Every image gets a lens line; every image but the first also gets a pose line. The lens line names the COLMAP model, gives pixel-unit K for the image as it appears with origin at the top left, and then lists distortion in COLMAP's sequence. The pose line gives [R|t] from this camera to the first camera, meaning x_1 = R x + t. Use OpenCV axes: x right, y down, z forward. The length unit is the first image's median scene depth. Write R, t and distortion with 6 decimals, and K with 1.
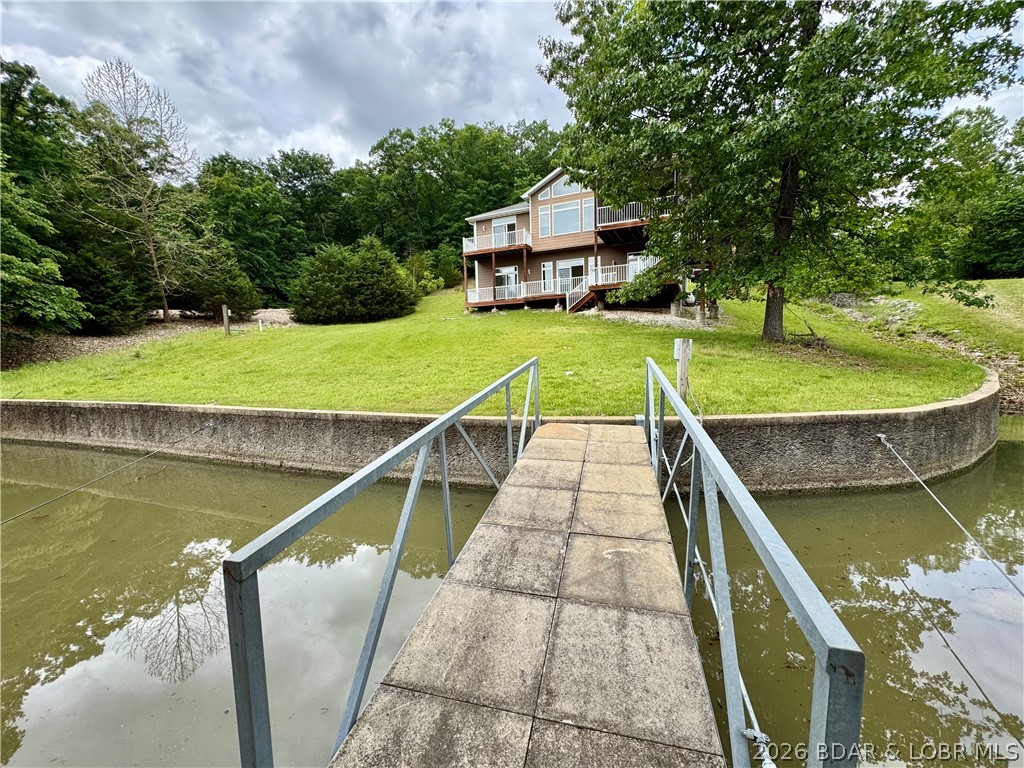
lens RADIAL K [[409.2, 0, 513.9], [0, 409.2, 383.6], [0, 0, 1]] dist [-0.002546, 0.000279]
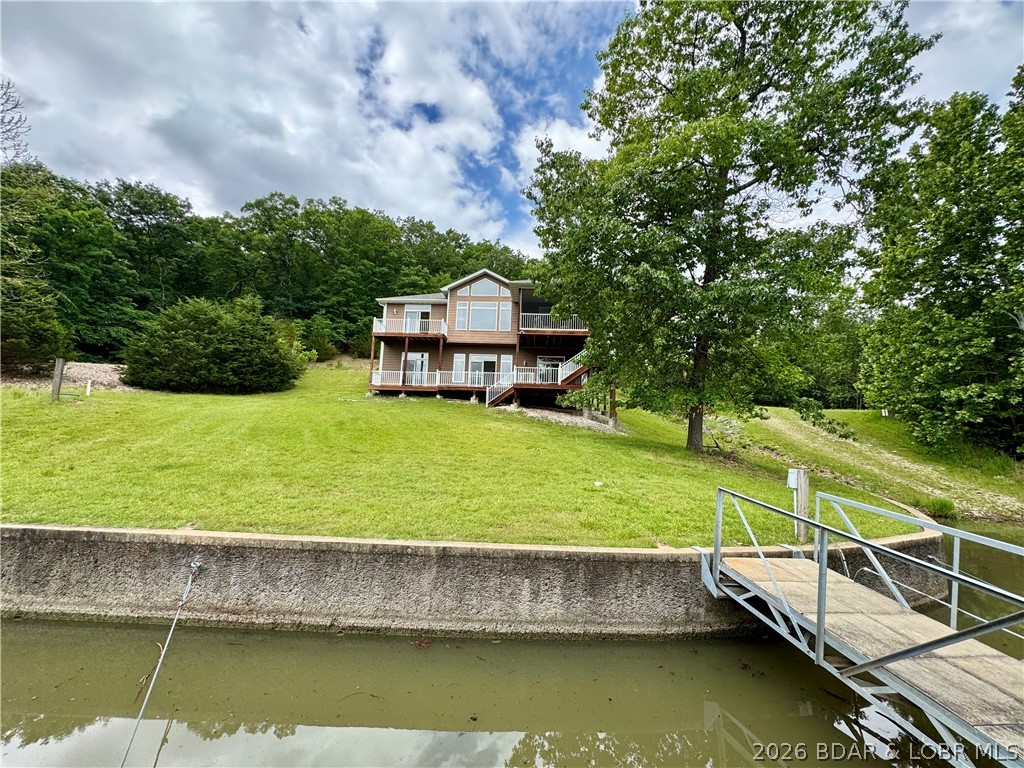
lens RADIAL K [[409.2, 0, 512.6], [0, 409.2, 382.1], [0, 0, 1]] dist [-0.002546, 0.000279]
pose [[0.931909, 0.106597, 0.346674, -0.131312], [-0.031707, 0.976119, -0.214908, -0.014428], [-0.361304, 0.189283, 0.913034, 0.041248]]
